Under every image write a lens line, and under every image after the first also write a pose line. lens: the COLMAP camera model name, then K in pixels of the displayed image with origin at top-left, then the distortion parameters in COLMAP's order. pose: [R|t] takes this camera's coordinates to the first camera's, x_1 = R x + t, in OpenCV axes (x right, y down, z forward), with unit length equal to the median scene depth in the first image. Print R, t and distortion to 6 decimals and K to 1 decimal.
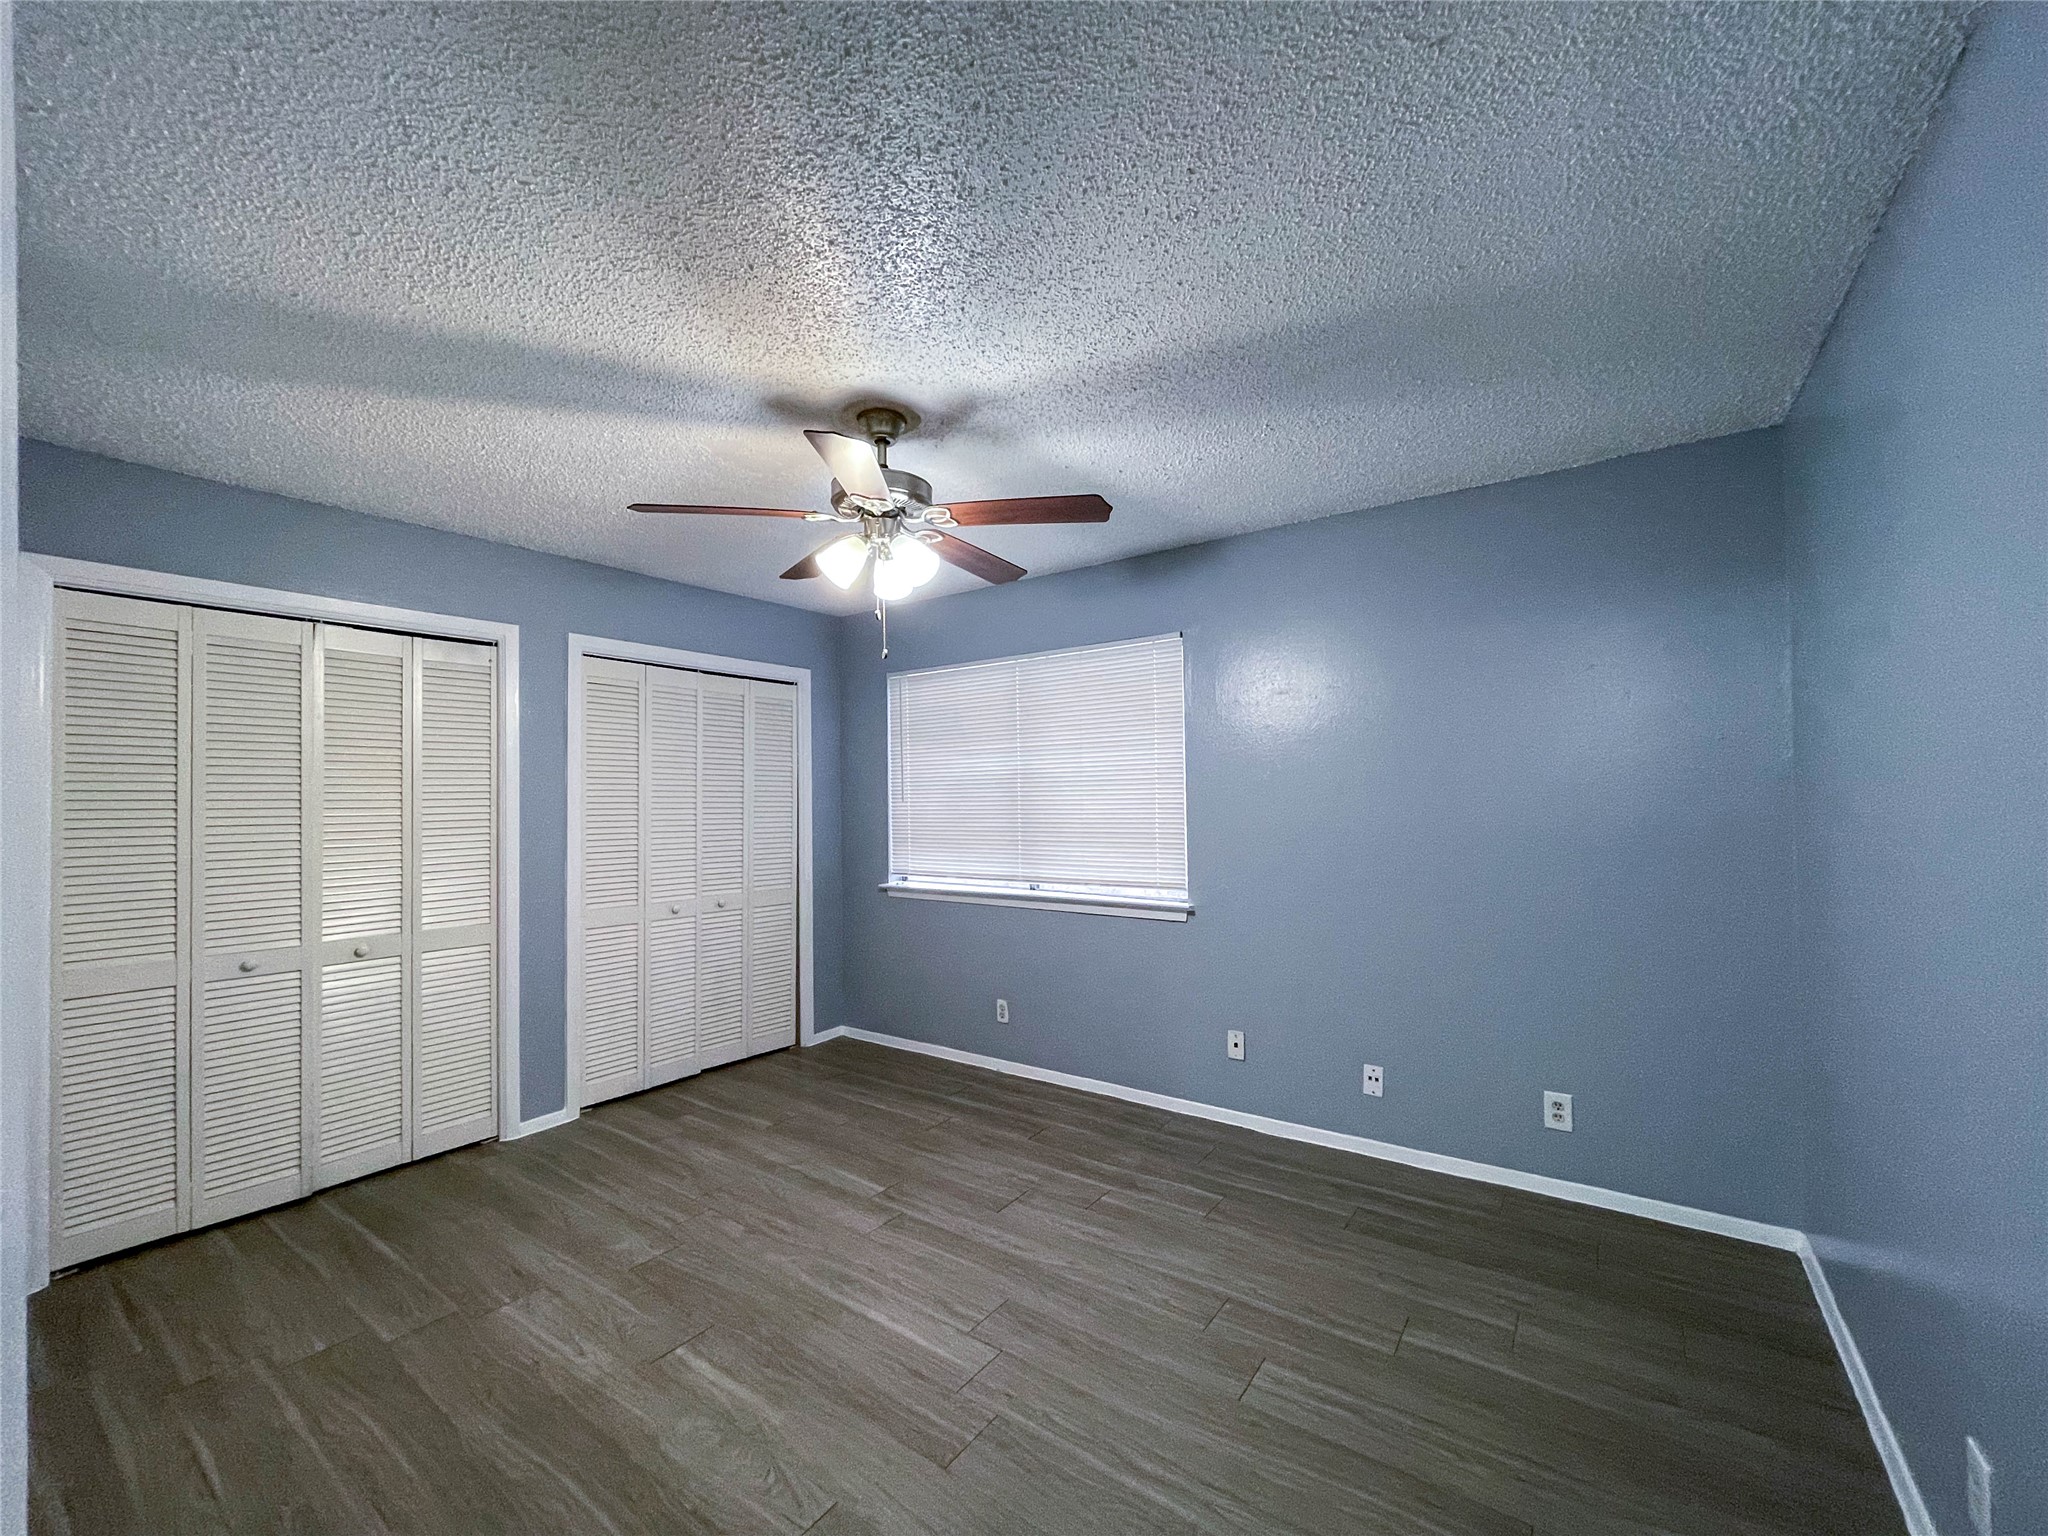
lens RADIAL K [[823.5, 0, 1015.0], [0, 823.5, 786.3], [0, 0, 1]] dist [0.003211, -0.000330]
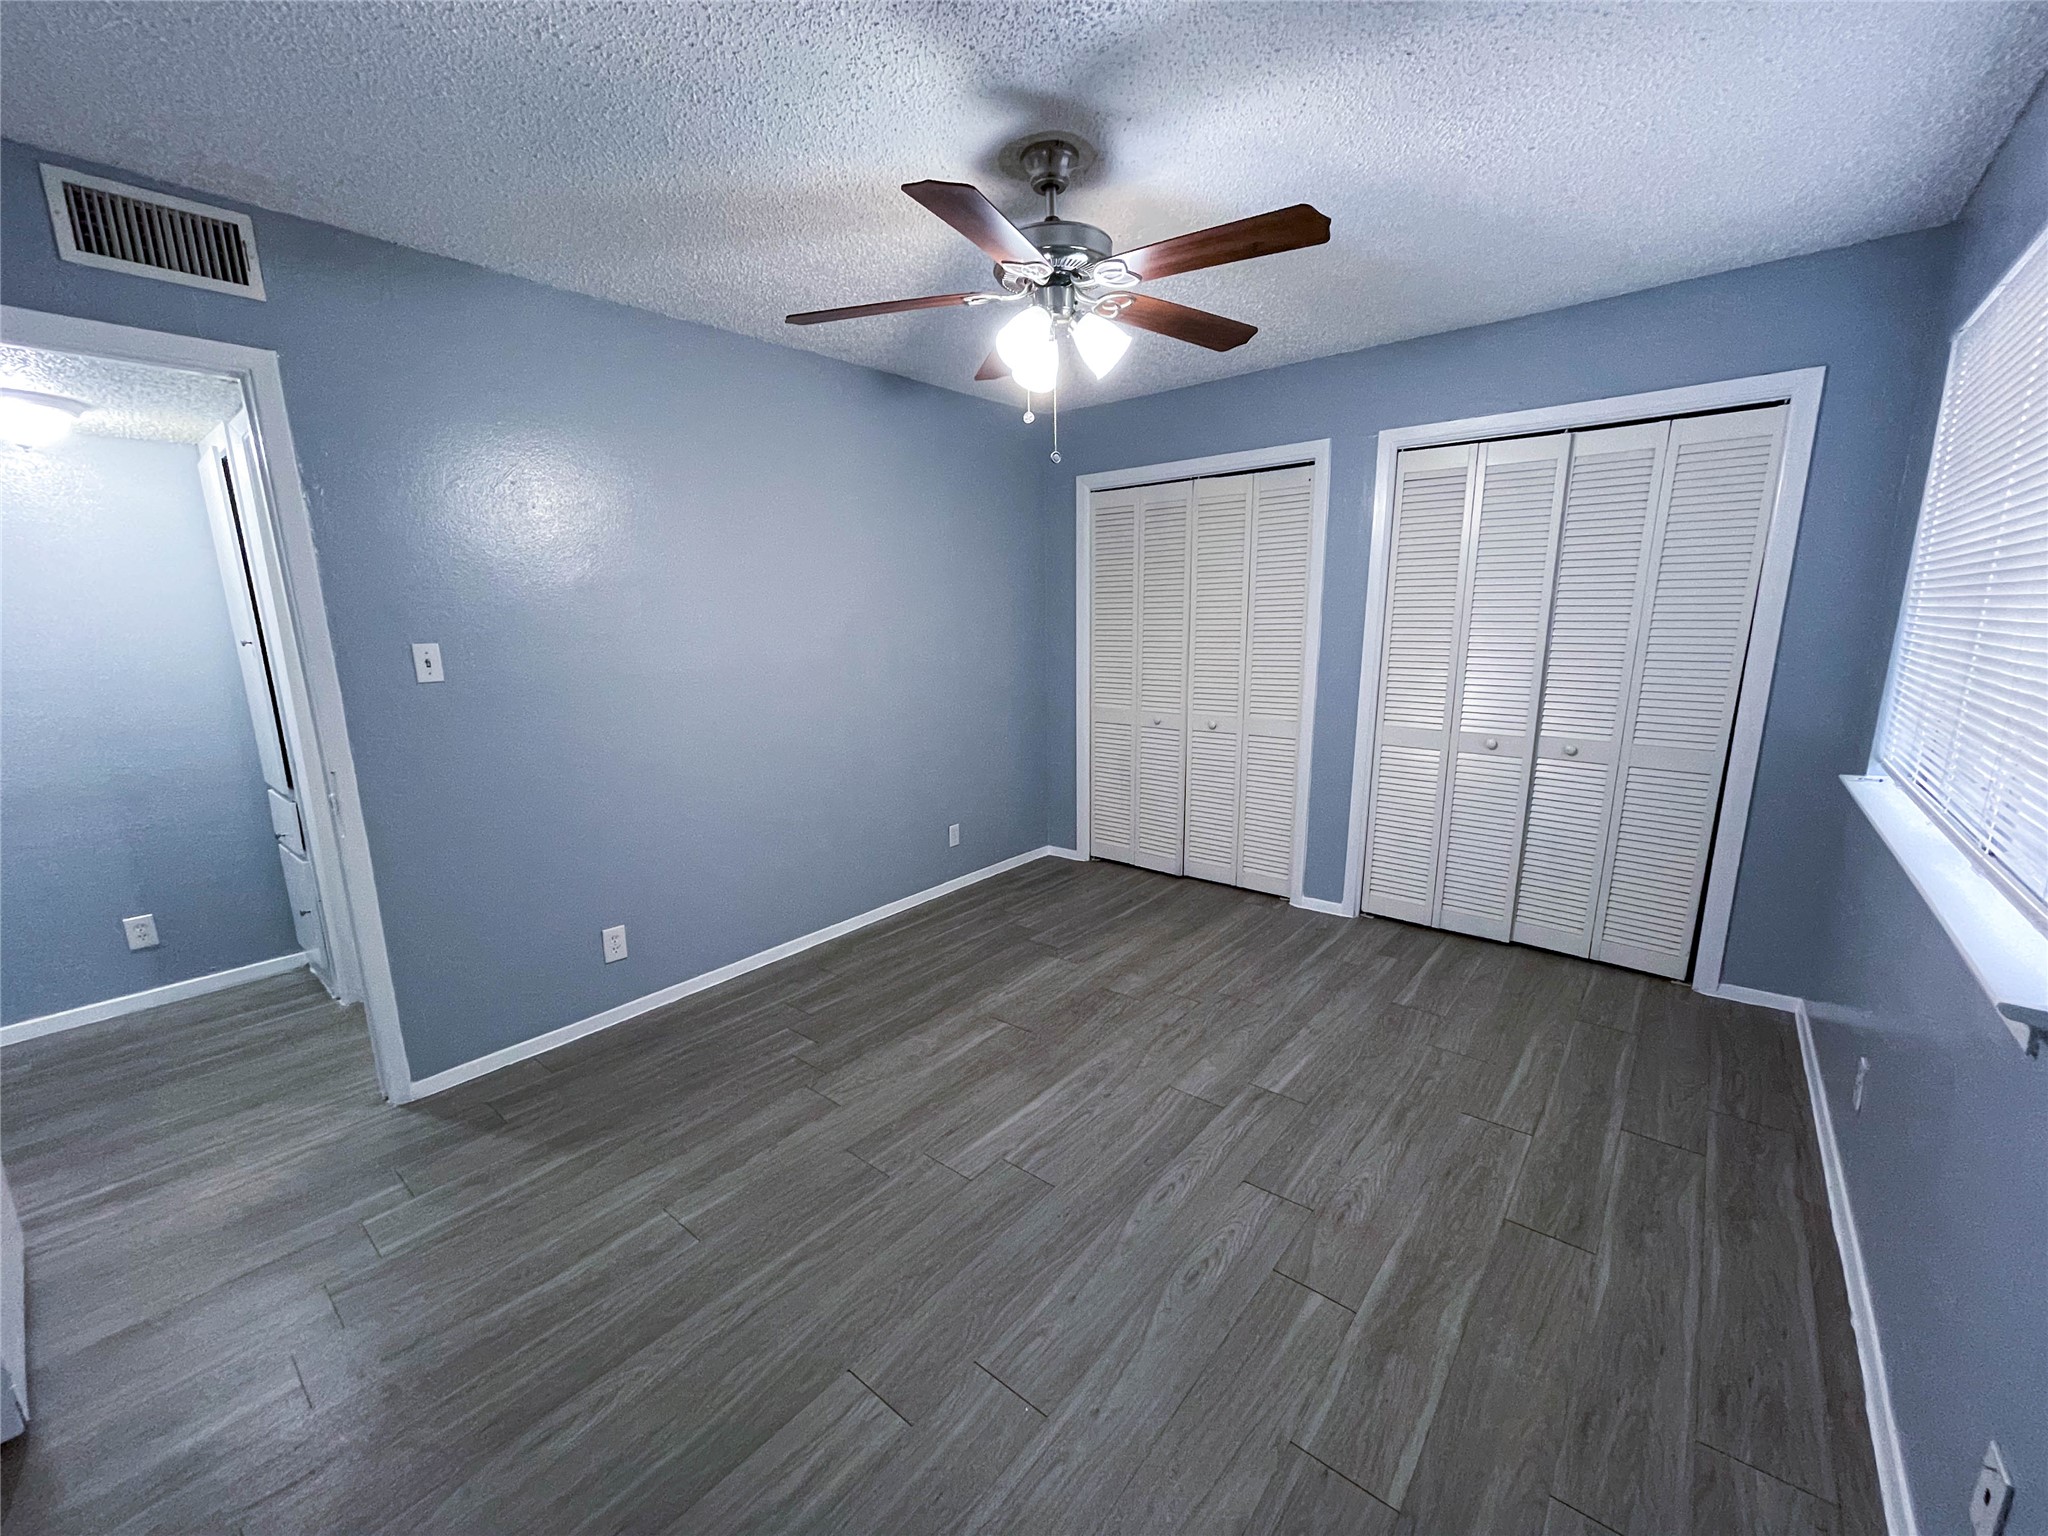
lens RADIAL K [[823.5, 0, 1018.5], [0, 823.5, 785.7], [0, 0, 1]] dist [0.003211, -0.000330]
pose [[-0.062191, 0.217688, -0.974035, 0.589921], [0.032928, 0.975840, 0.215989, -0.008448], [0.997521, -0.018641, -0.067857, 0.769259]]
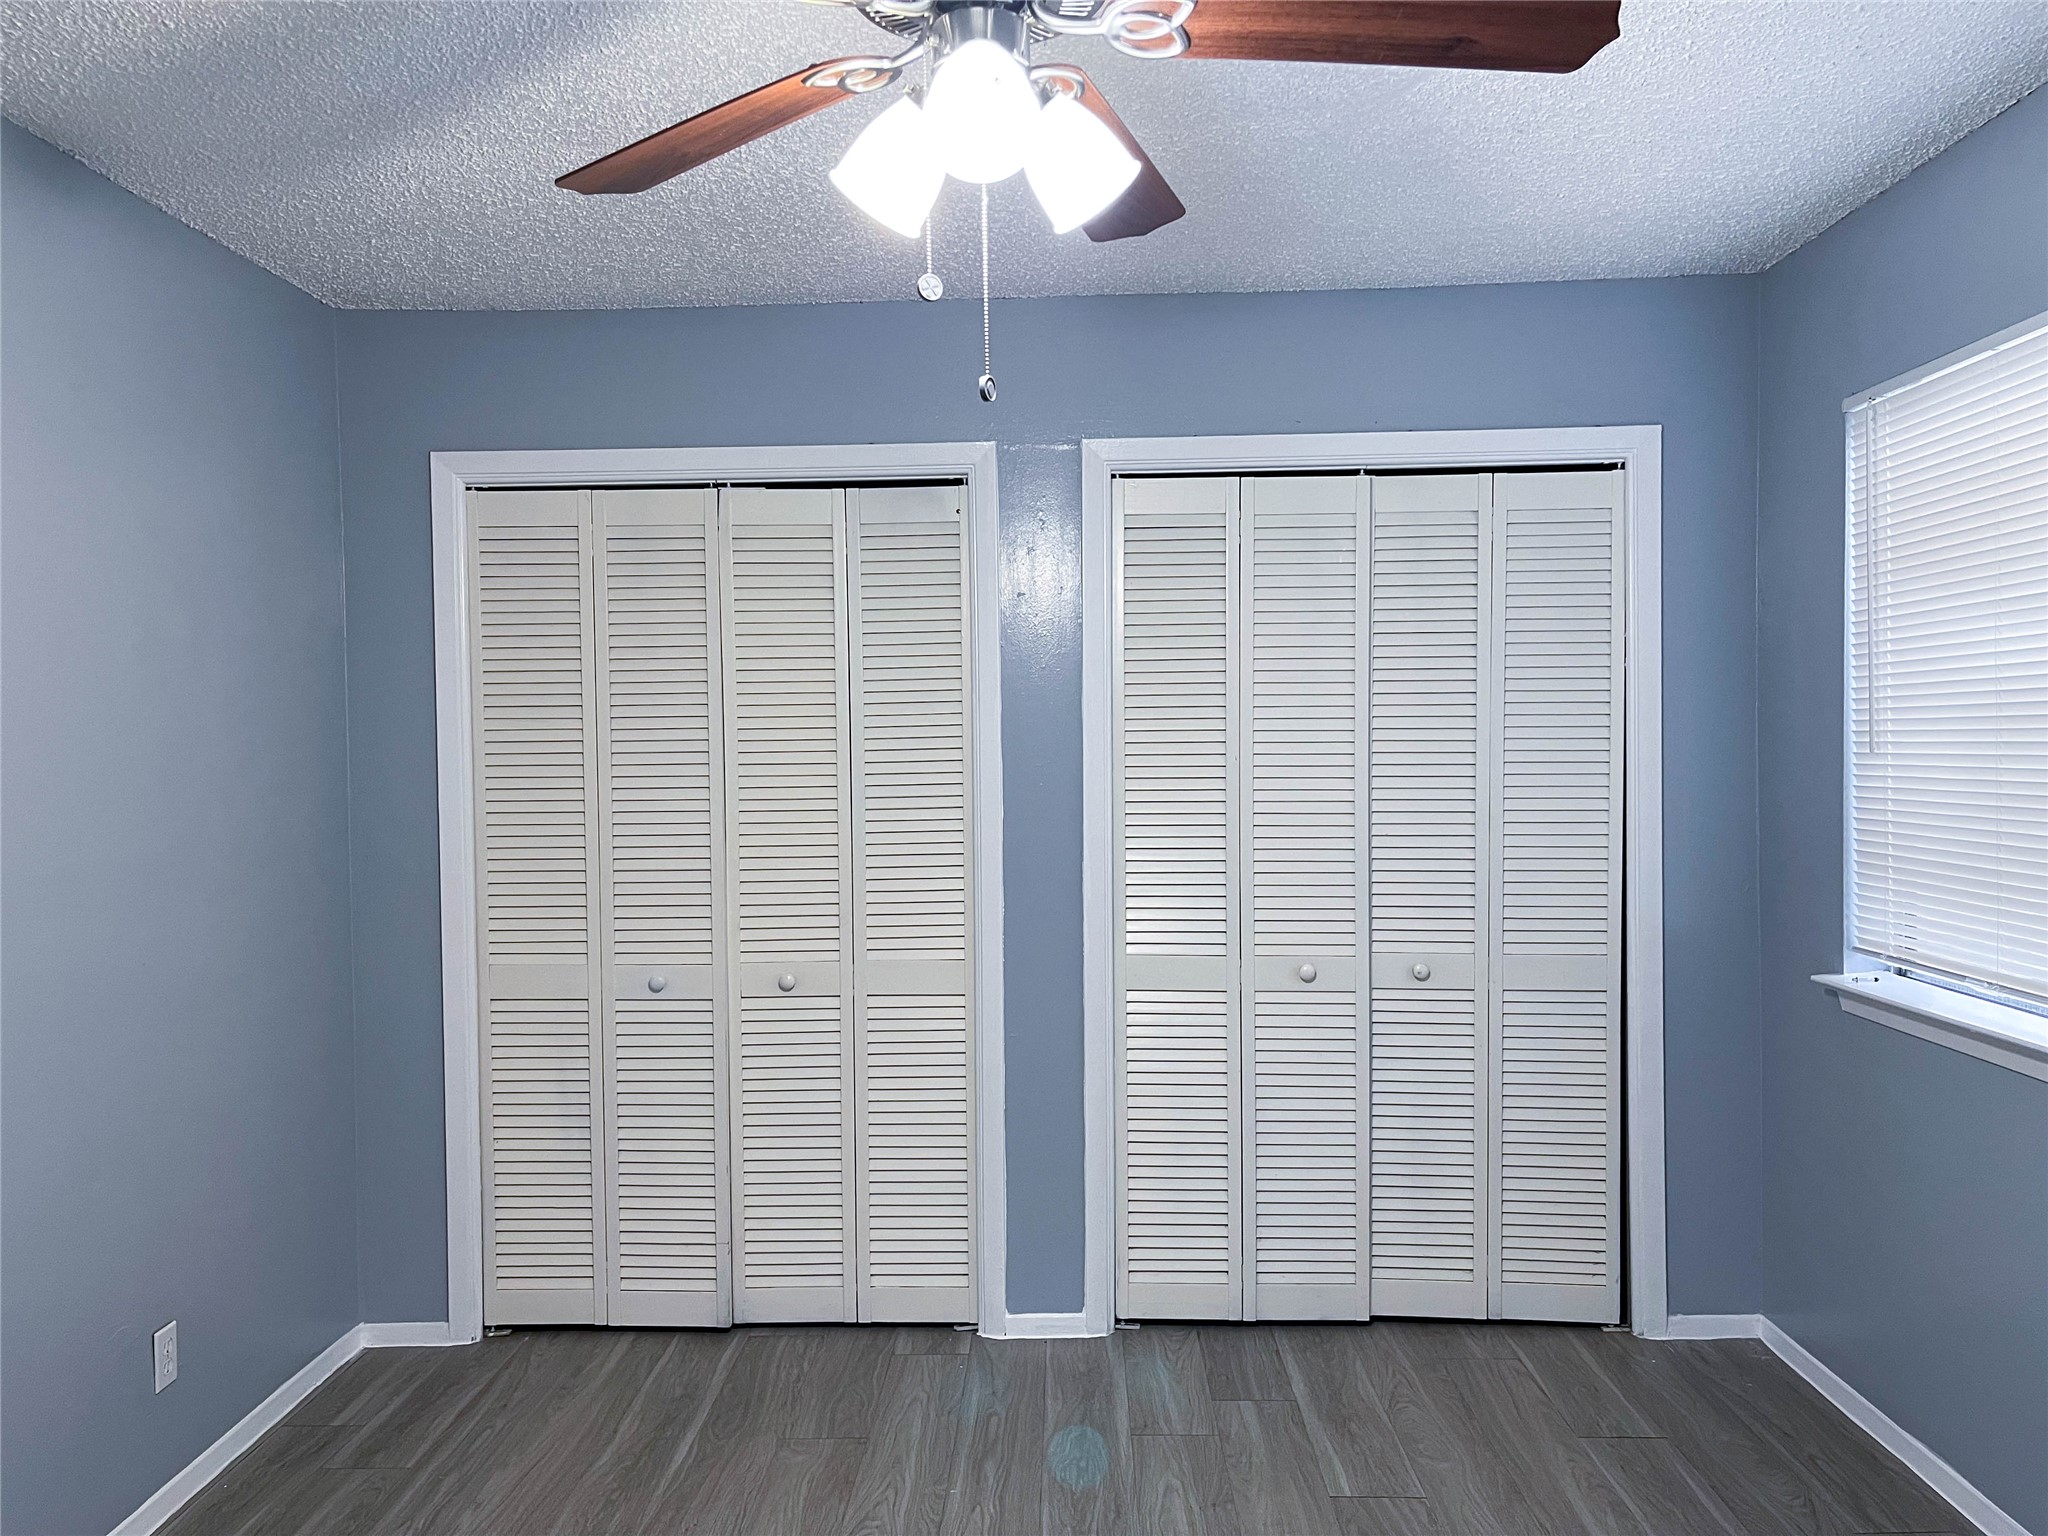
lens RADIAL K [[1540.0, 0, 1032.8], [0, 1540.0, 787.8], [0, 0, 1]] dist [0.068858, -0.087423]
pose [[0.567438, 0.024204, -0.823060, 0.326580], [0.020486, 0.998843, 0.043497, -0.004296], [0.823161, -0.041543, 0.566286, 0.471284]]
